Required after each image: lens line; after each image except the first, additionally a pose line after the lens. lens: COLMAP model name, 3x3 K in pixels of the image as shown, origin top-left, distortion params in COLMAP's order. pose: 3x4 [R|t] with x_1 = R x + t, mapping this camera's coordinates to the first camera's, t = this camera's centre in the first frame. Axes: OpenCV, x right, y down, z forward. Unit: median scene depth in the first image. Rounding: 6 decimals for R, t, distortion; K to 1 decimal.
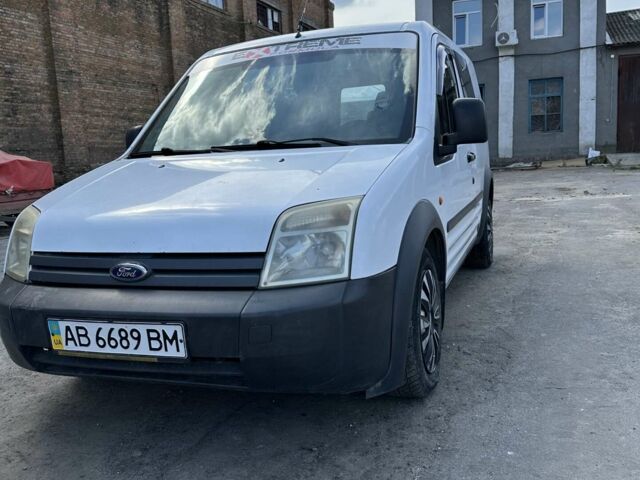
lens RADIAL K [[623.0, 0, 317.2], [0, 623.0, 242.0], [0, 0, 1]] dist [0.005201, 0.000000]
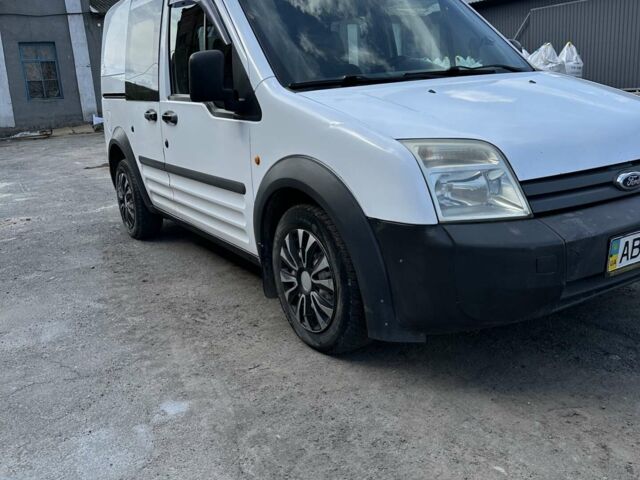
lens RADIAL K [[623.0, 0, 313.6], [0, 623.0, 242.2], [0, 0, 1]] dist [0.005201, 0.000000]
pose [[0.615897, -0.174146, 0.768338, -0.160625], [0.143173, 0.983765, 0.108206, -0.004027], [-0.774708, 0.043361, 0.630831, 0.085916]]
